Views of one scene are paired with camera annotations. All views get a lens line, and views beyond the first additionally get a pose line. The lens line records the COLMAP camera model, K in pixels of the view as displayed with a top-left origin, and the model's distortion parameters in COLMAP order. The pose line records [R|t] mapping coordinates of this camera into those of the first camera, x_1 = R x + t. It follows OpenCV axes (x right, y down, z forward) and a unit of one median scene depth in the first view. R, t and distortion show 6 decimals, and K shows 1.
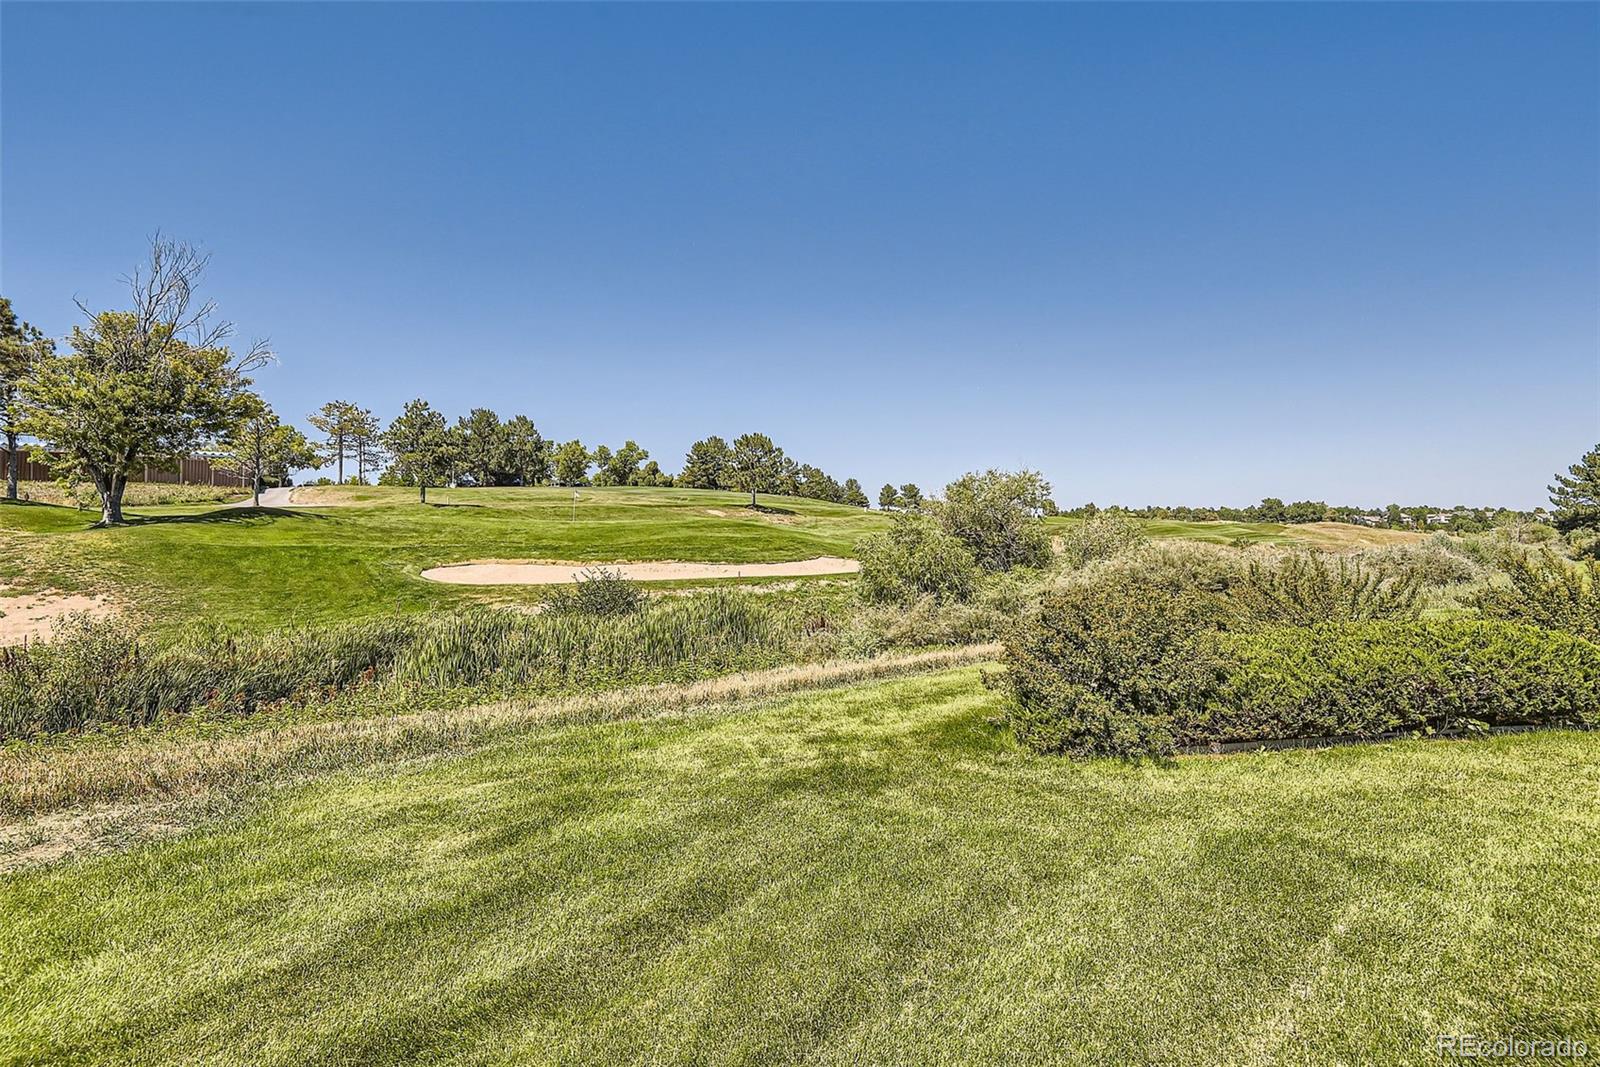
lens RADIAL K [[753.1, 0, 805.3], [0, 753.1, 526.8], [0, 0, 1]] dist [-0.043609, -0.000866]
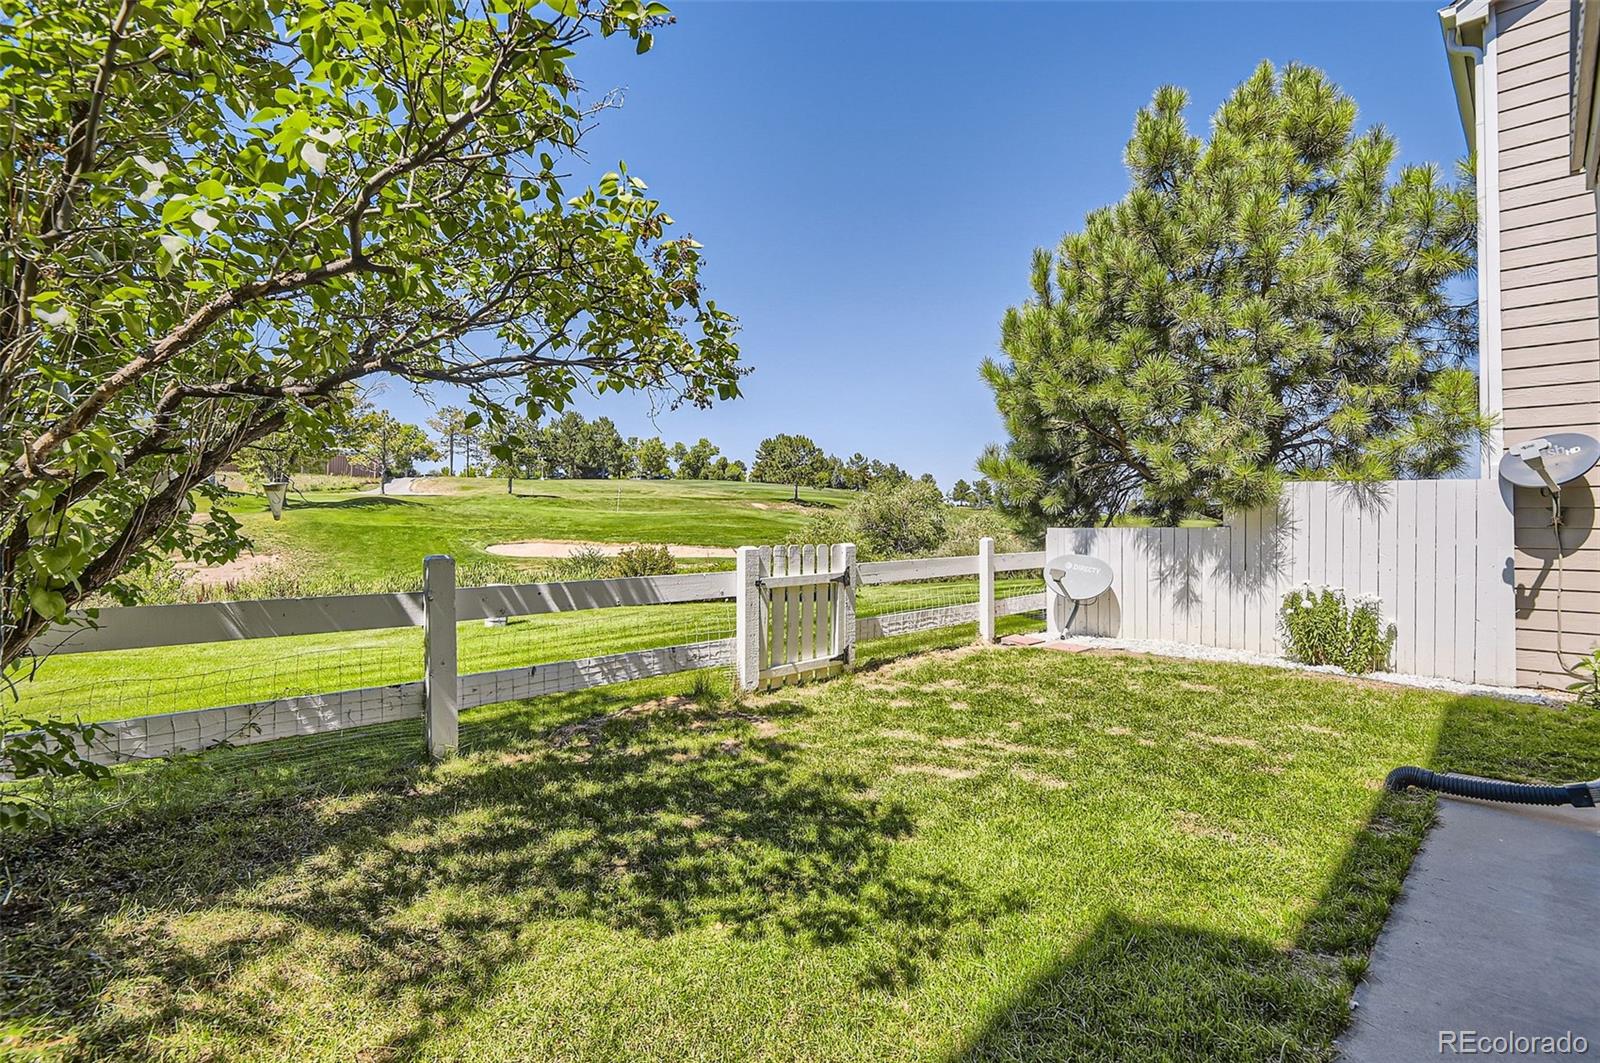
lens RADIAL K [[753.1, 0, 795.0], [0, 753.1, 532.6], [0, 0, 1]] dist [-0.043609, -0.000866]
pose [[0.989020, 0.023900, -0.145840, 0.115403], [-0.021156, 0.999569, 0.020341, -0.002780], [0.146263, -0.017033, 0.989099, -0.129986]]
